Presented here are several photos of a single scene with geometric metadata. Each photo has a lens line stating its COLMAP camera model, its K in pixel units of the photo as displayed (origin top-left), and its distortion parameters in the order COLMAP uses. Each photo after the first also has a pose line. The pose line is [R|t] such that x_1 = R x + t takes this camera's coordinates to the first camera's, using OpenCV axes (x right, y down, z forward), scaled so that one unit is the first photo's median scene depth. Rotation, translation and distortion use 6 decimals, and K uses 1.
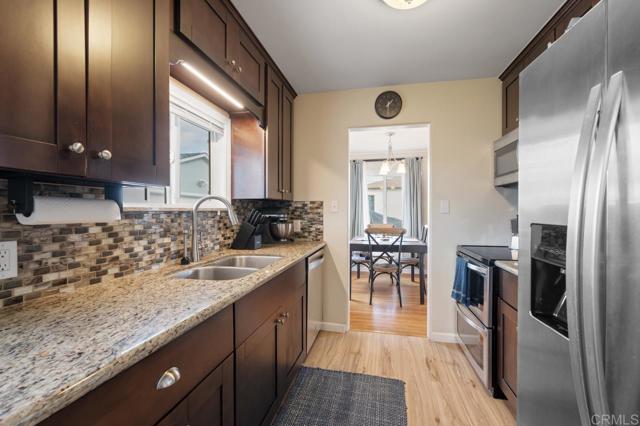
lens RADIAL K [[280.1, 0, 320.0], [0, 280.1, 213.0], [0, 0, 1]] dist [-0.001869, -0.000359]
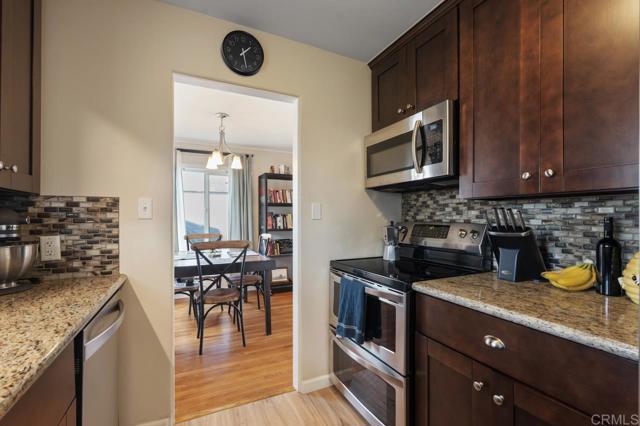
lens RADIAL K [[283.0, 0, 320.5], [0, 283.0, 216.5], [0, 0, 1]] dist [-0.003595, -0.000460]
pose [[0.786116, 0.001808, 0.618077, -0.021061], [0.005178, 0.999941, -0.009512, -0.000040], [-0.618058, 0.010678, 0.786060, 0.394918]]
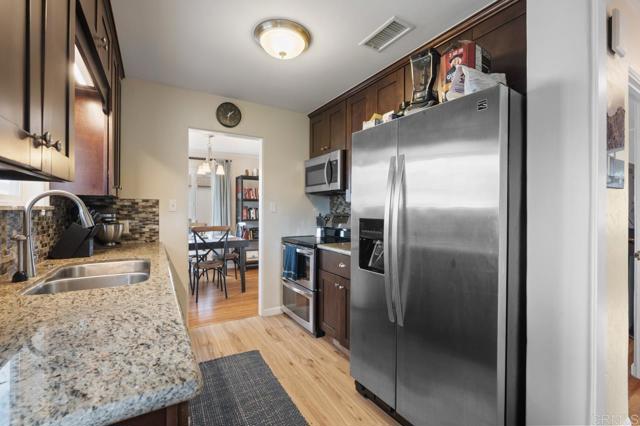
lens RADIAL K [[280.1, 0, 320.0], [0, 280.1, 213.0], [0, 0, 1]] dist [-0.001869, -0.000359]
pose [[0.731753, -0.003076, 0.681563, -0.260354], [-0.000690, 0.999986, 0.005254, -0.002797], [-0.681569, -0.004315, 0.731741, -0.061769]]
